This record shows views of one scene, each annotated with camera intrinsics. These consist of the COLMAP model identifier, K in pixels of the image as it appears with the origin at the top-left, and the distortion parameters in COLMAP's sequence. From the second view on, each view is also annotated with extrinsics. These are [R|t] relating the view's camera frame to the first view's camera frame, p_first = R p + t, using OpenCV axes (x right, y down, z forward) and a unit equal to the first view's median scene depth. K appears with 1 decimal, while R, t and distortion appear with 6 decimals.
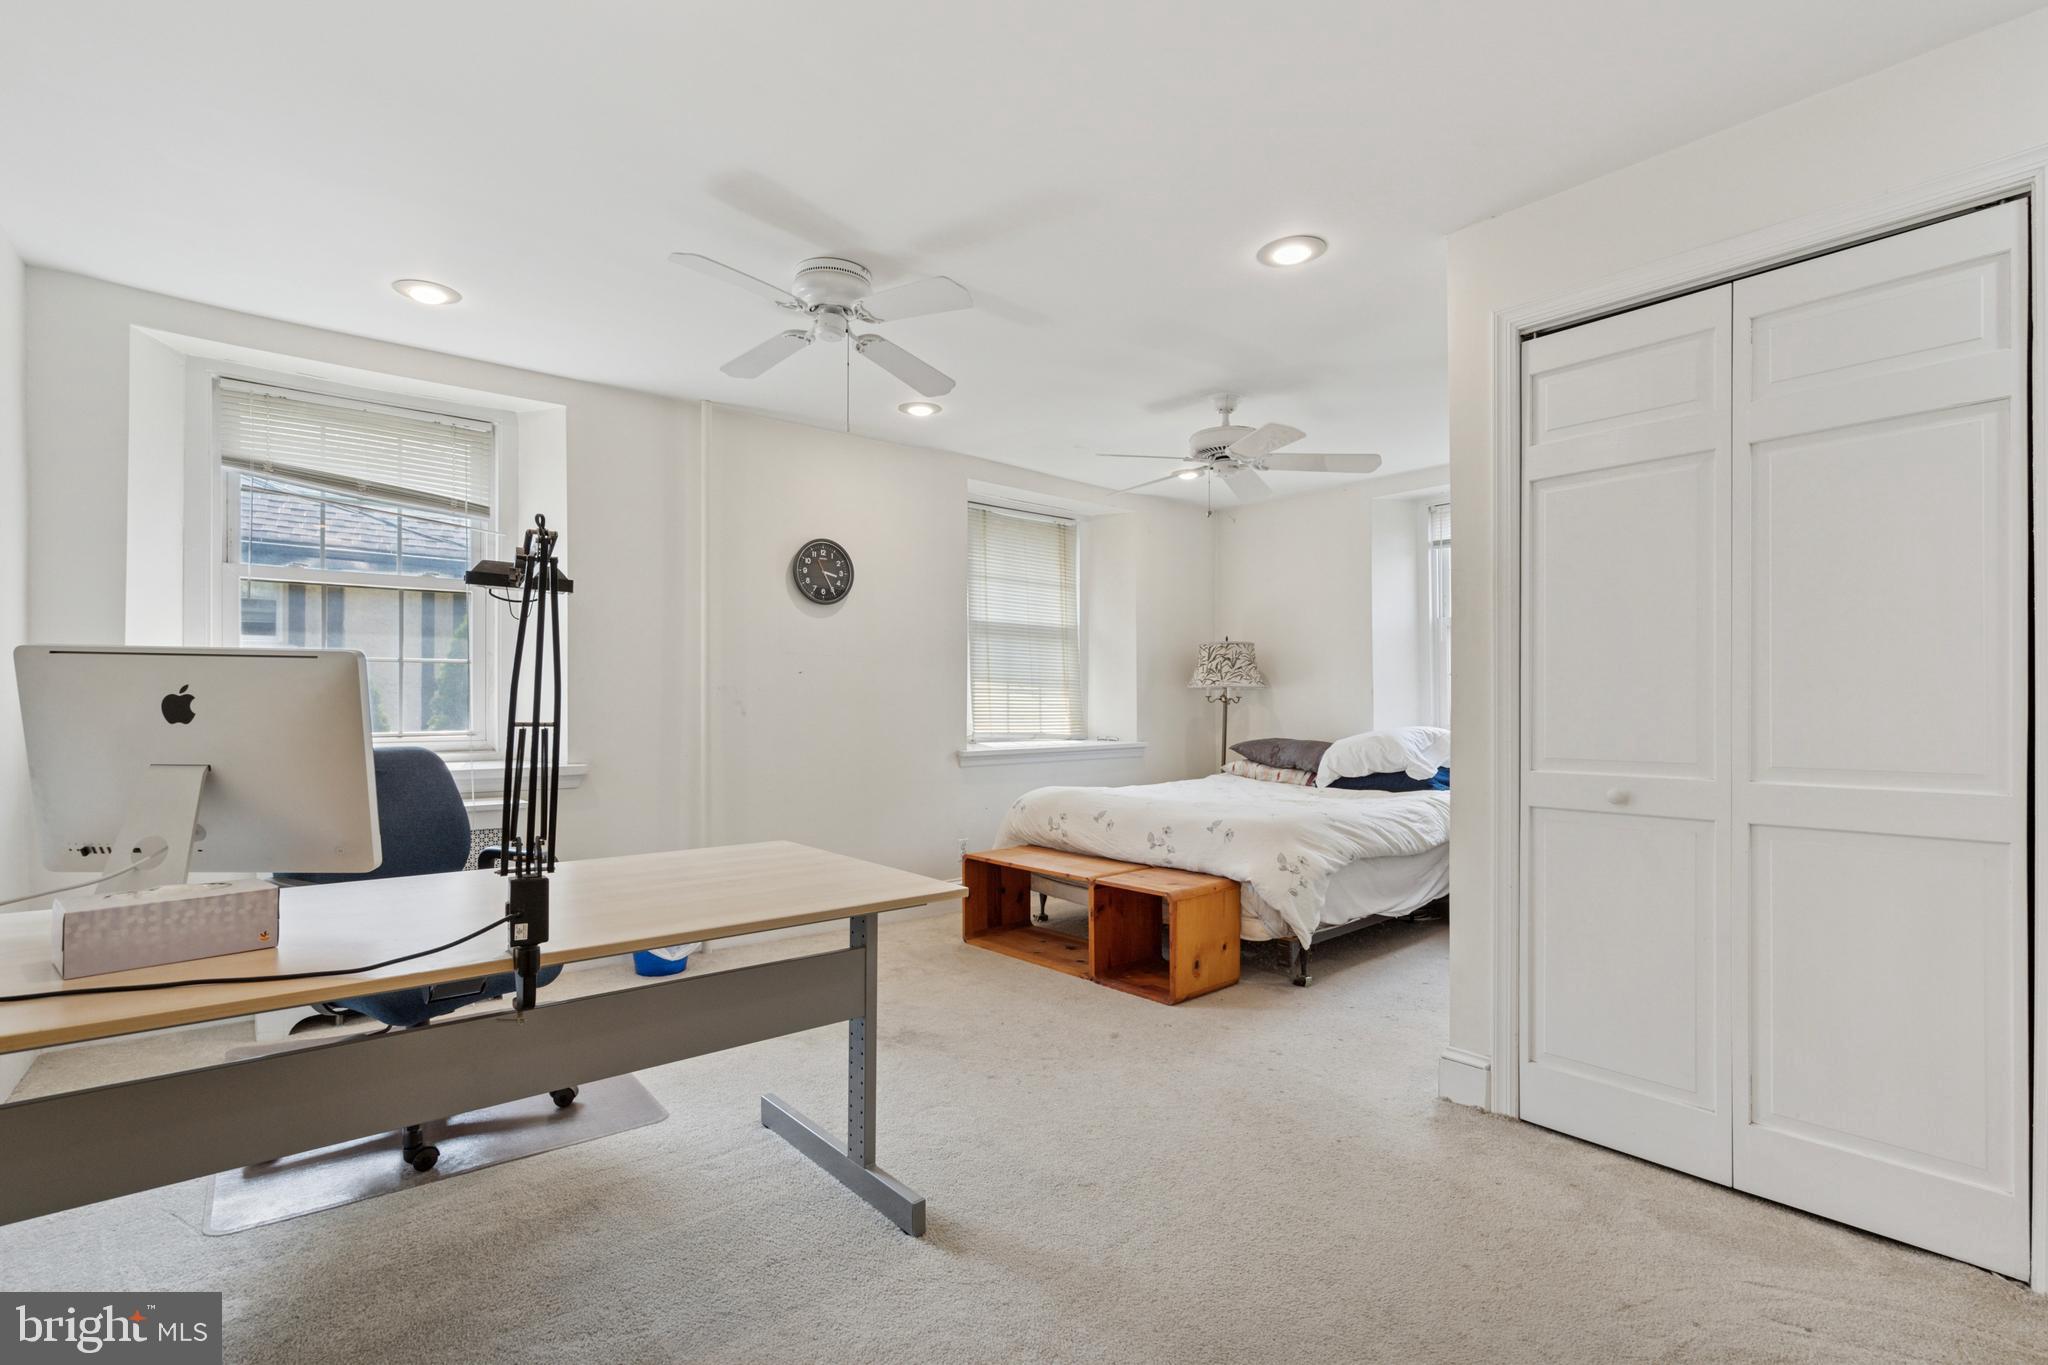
lens RADIAL K [[931.0, 0, 1020.7], [0, 931.0, 693.2], [0, 0, 1]] dist [-0.007191, 0.003340]
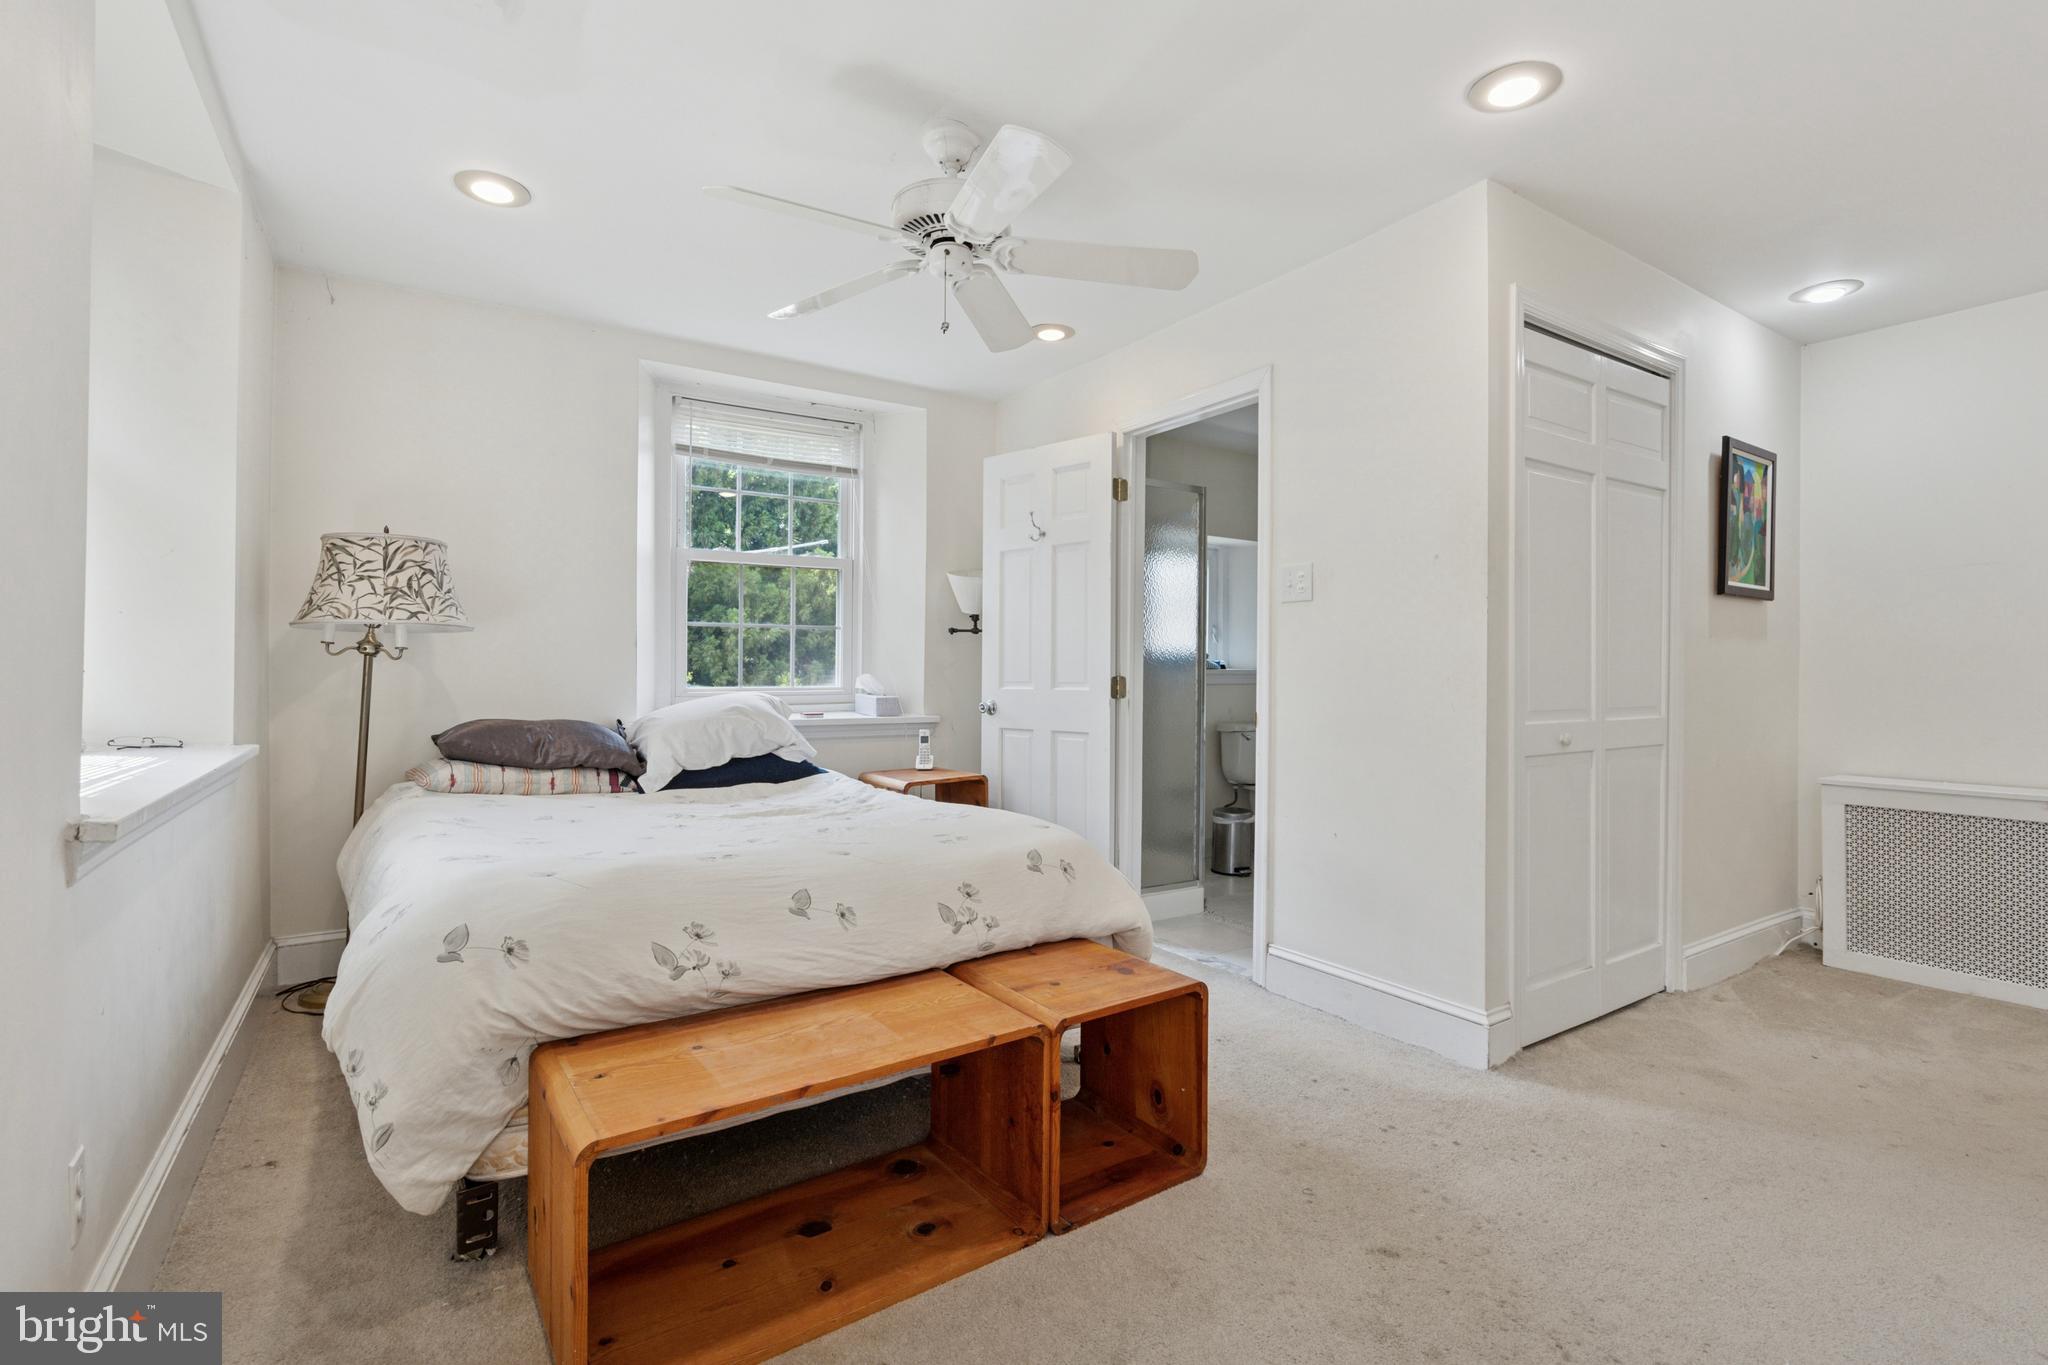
lens RADIAL K [[931.0, 0, 1021.2], [0, 931.0, 675.3], [0, 0, 1]] dist [-0.007191, 0.003340]
pose [[0.129729, -0.003653, 0.991543, -0.274867], [-0.016170, 0.999852, 0.005800, 0.014035], [-0.991418, -0.016786, 0.129651, 0.665402]]
